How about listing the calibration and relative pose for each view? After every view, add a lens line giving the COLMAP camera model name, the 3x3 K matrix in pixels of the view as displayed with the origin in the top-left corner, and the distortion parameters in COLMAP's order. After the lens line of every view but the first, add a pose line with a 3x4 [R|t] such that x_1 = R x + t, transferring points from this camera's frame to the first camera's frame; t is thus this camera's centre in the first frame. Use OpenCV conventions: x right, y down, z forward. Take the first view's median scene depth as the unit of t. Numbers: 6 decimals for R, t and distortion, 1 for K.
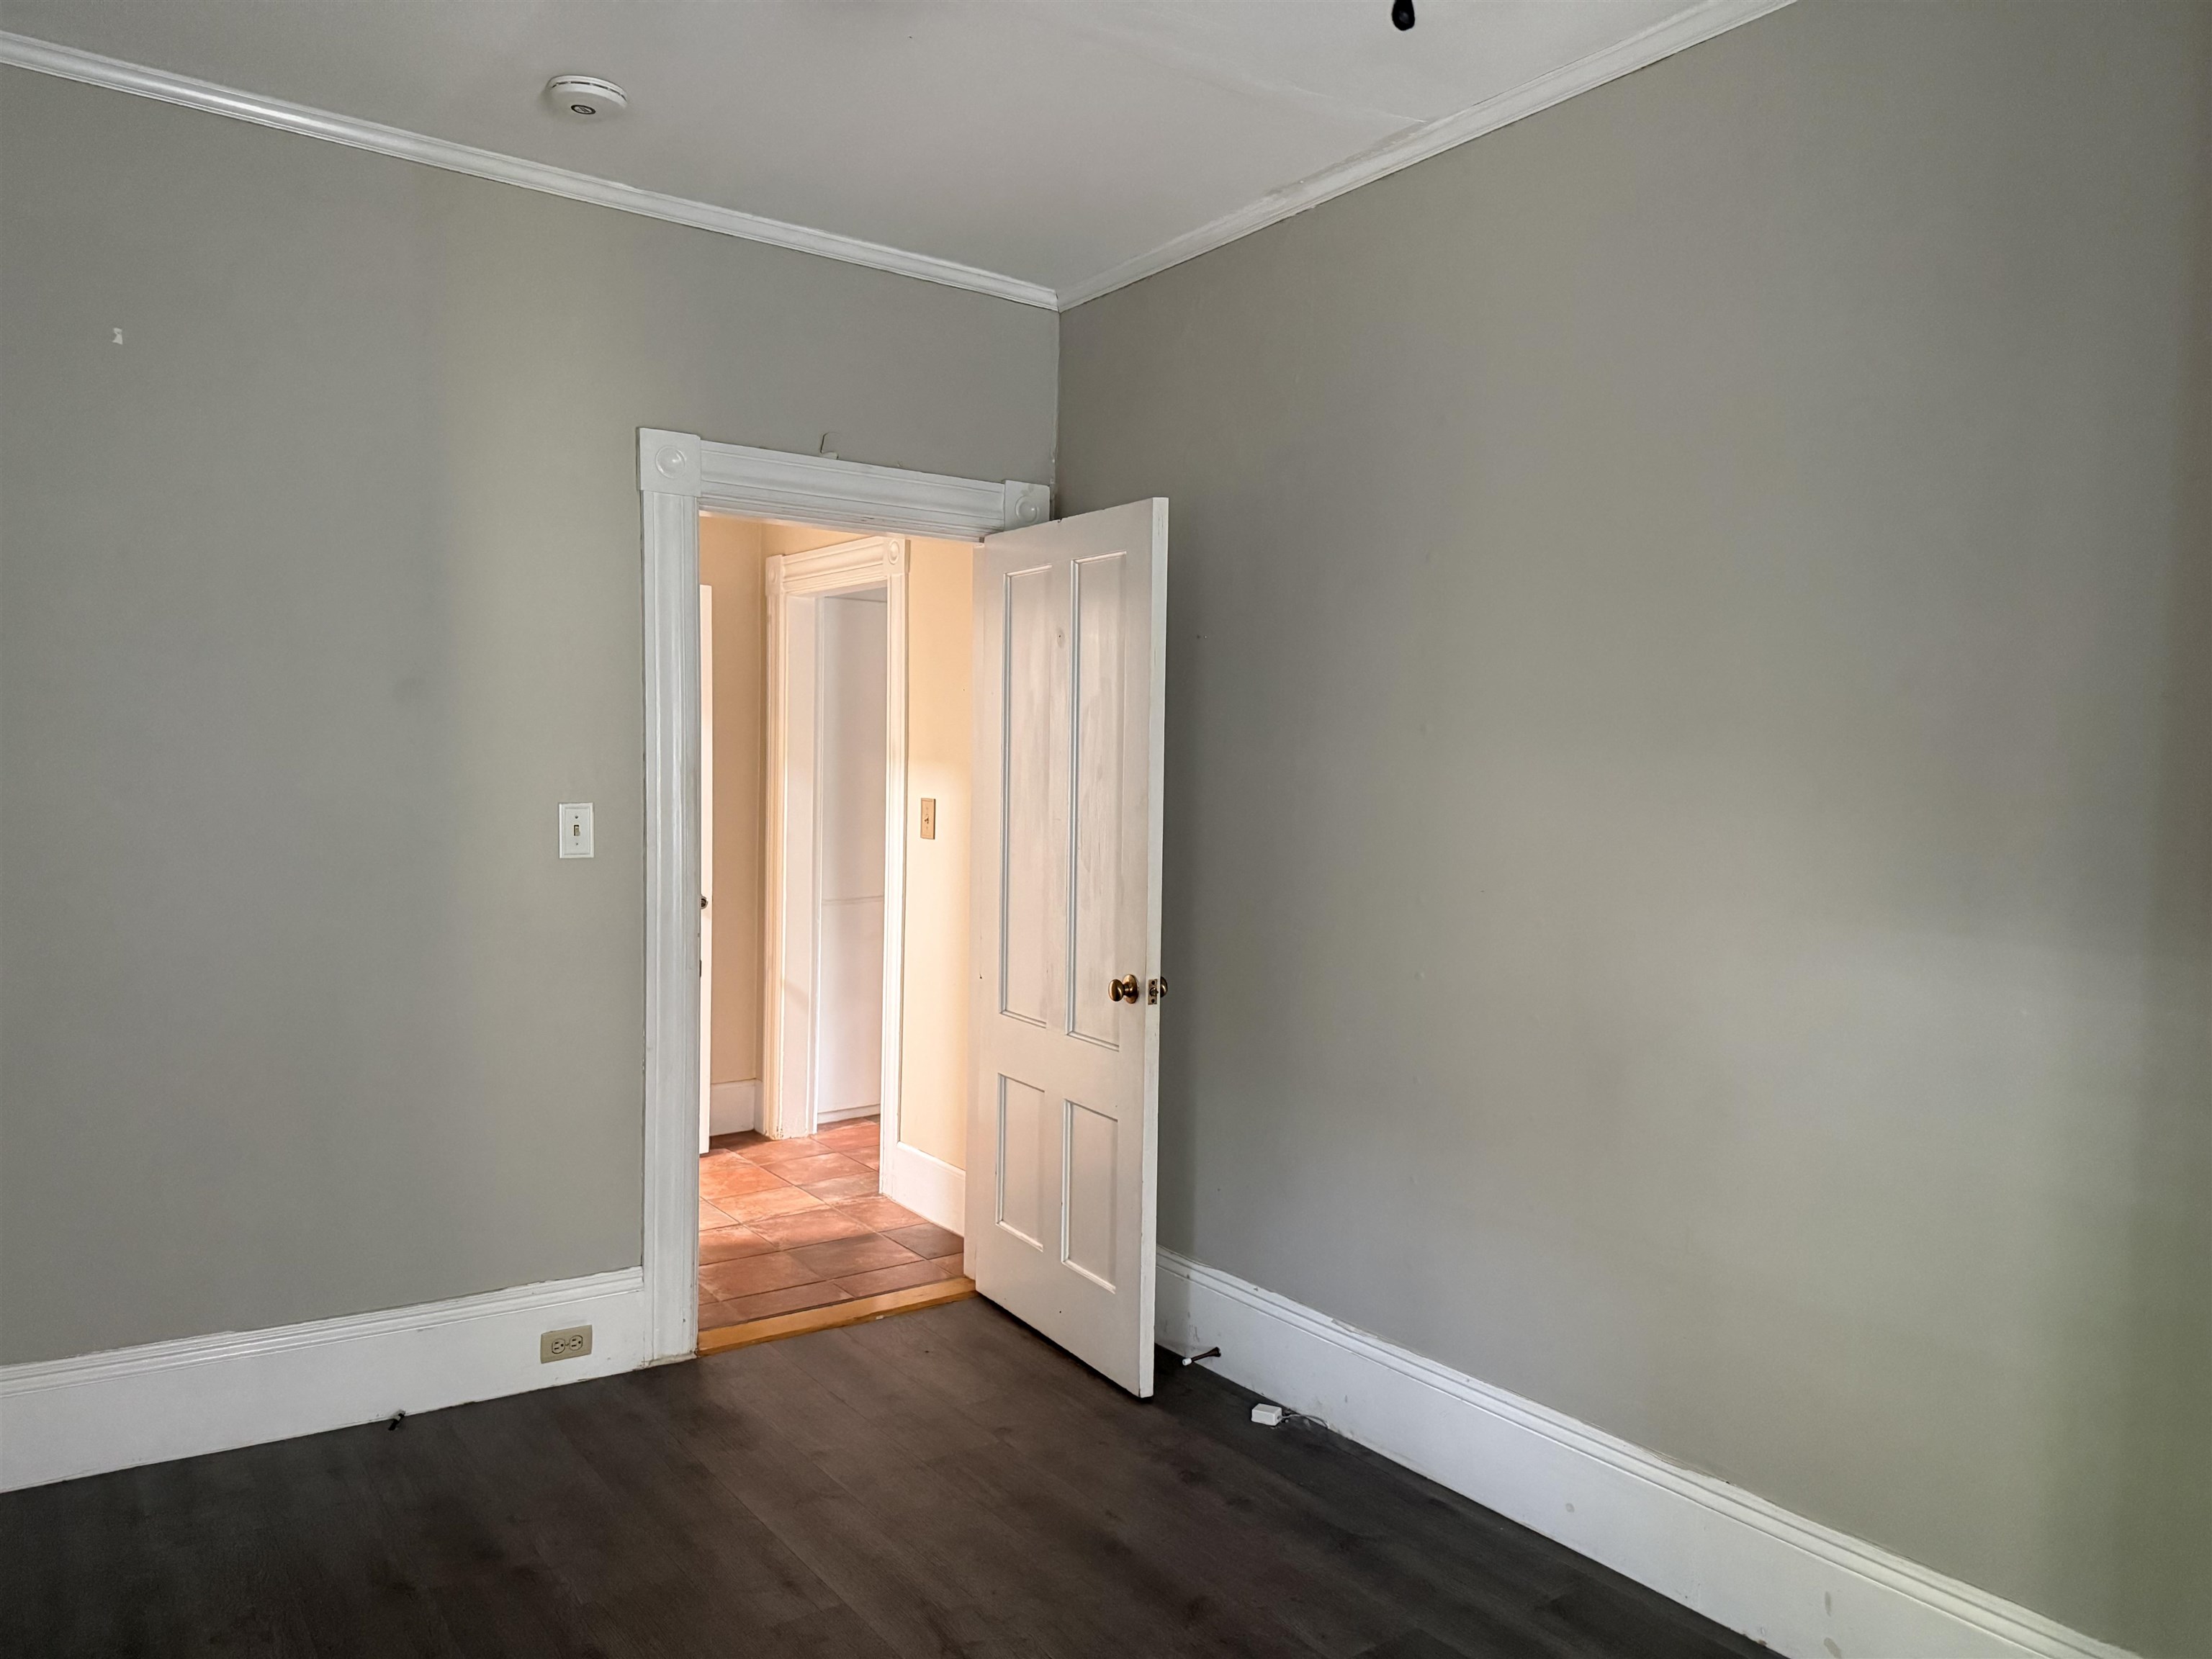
lens RADIAL K [[1554.1, 0, 1108.8], [0, 1554.1, 841.8], [0, 0, 1]] dist [0.106938, -0.132055]
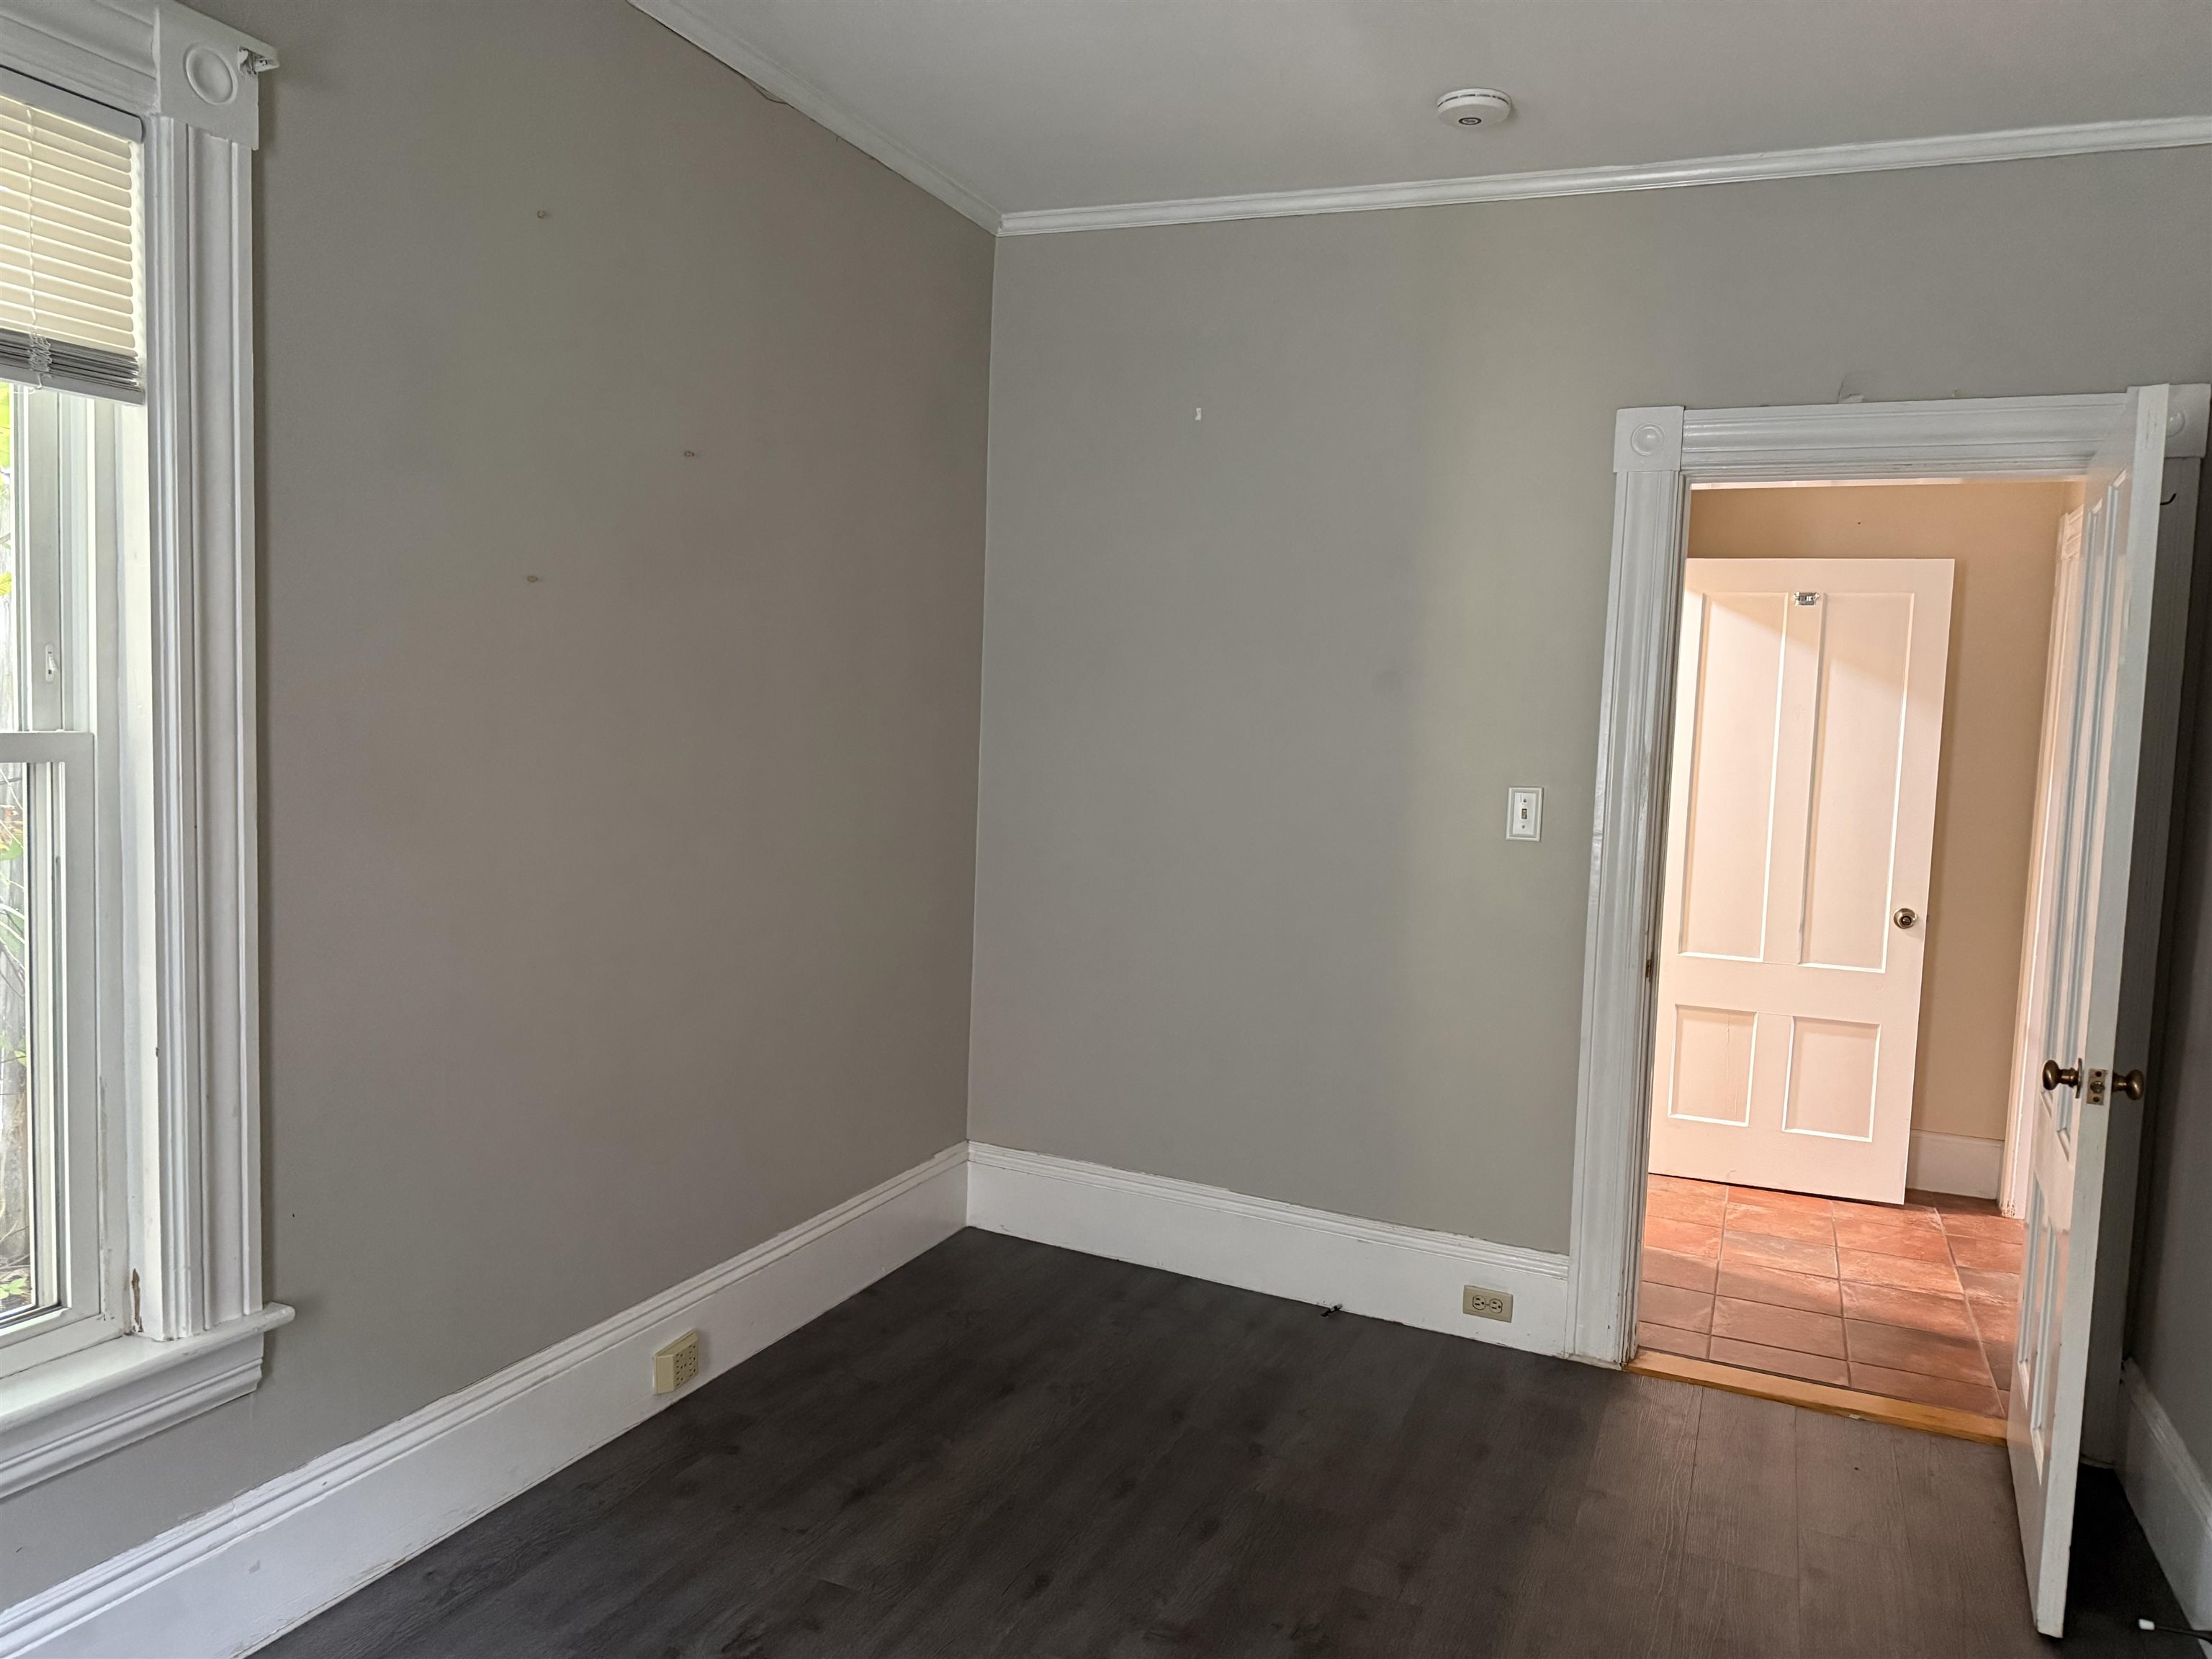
lens RADIAL K [[1554.1, 0, 1108.8], [0, 1554.1, 841.8], [0, 0, 1]] dist [0.106938, -0.132055]
pose [[0.528085, 0.073330, -0.846020, 0.383885], [-0.076375, 0.996328, 0.038685, -0.008378], [0.845750, 0.044186, 0.531746, 0.219491]]
